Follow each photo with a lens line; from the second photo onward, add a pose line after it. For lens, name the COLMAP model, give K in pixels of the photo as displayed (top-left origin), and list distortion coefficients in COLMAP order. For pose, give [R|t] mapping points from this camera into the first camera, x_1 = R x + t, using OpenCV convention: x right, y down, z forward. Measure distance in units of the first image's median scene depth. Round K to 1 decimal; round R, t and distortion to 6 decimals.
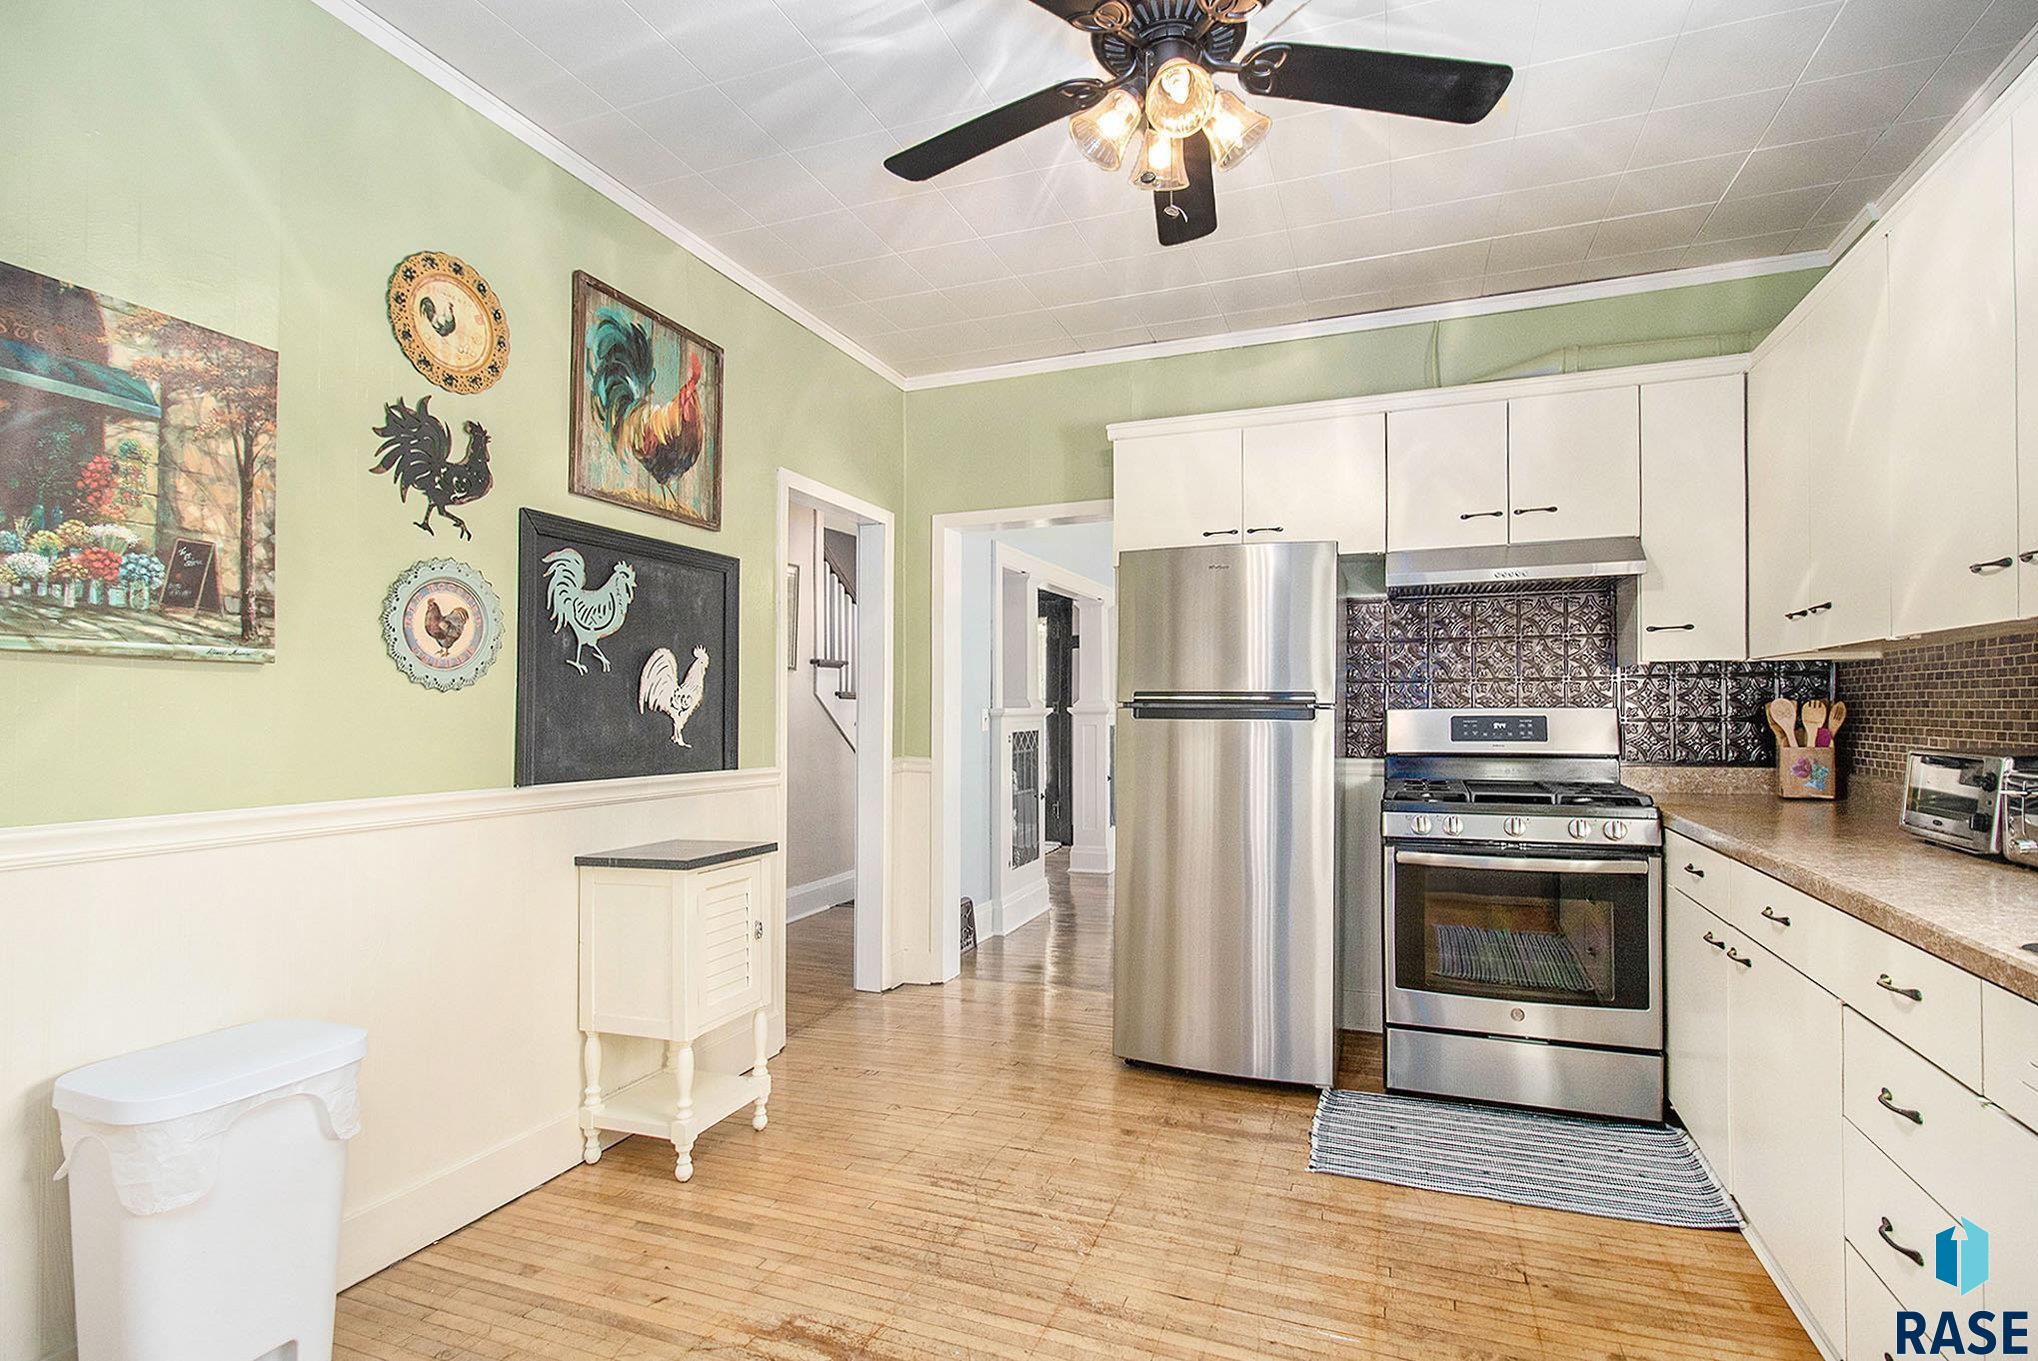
lens RADIAL K [[957.0, 0, 1001.6], [0, 957.0, 667.2], [0, 0, 1]] dist [-0.014279, -0.003459]
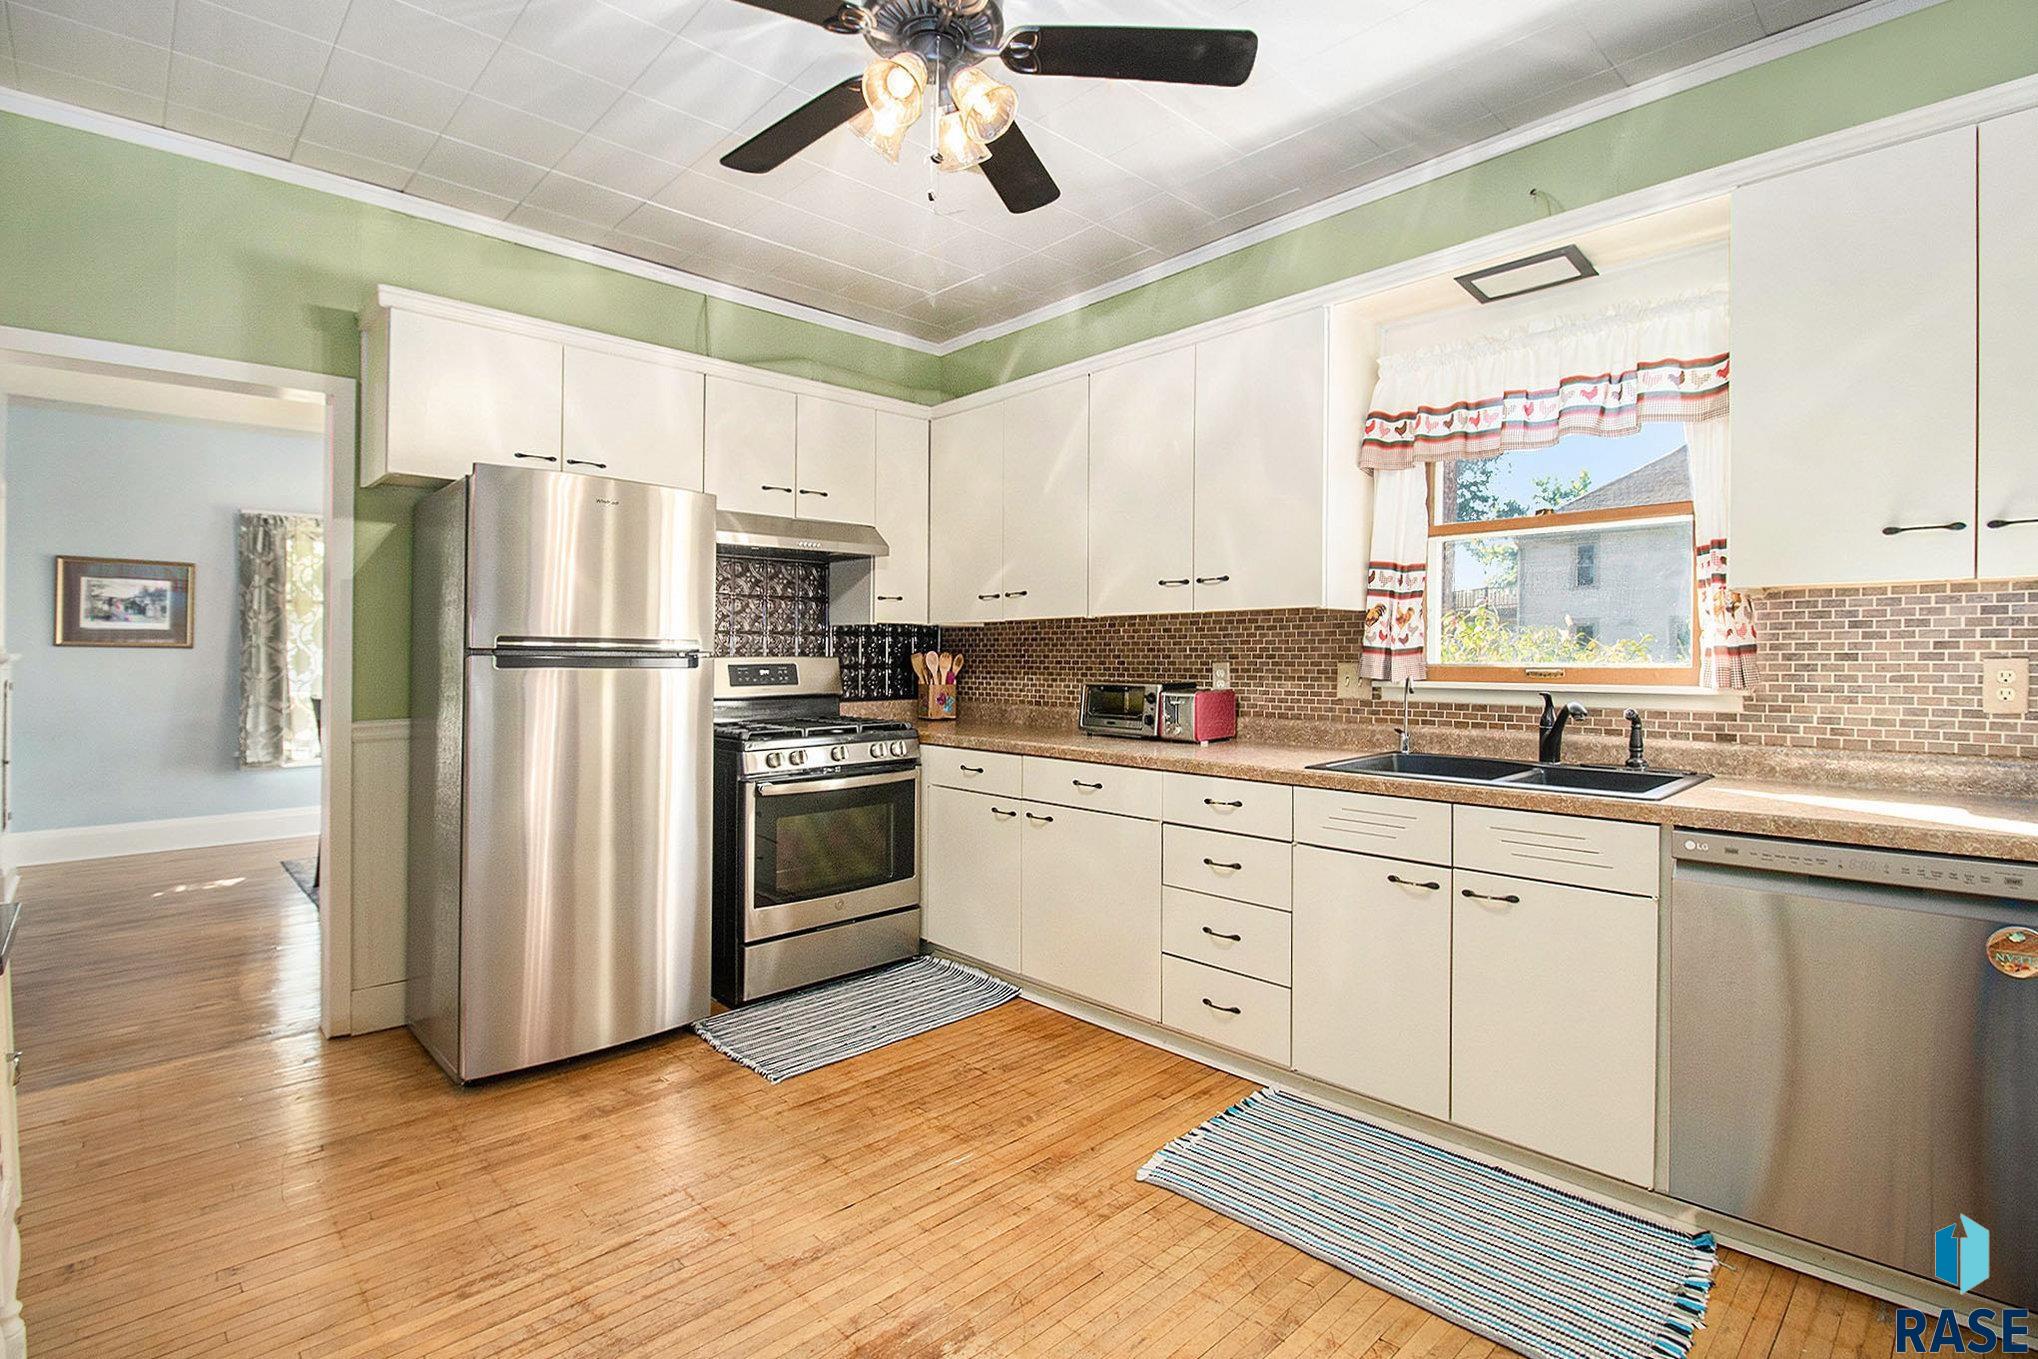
lens RADIAL K [[957.0, 0, 1020.2], [0, 957.0, 666.5], [0, 0, 1]] dist [-0.014279, -0.003459]
pose [[0.416006, -0.006237, 0.909341, -0.458369], [-0.040495, 0.998857, 0.025377, 0.013492], [-0.908460, -0.047381, 0.415278, 0.267181]]
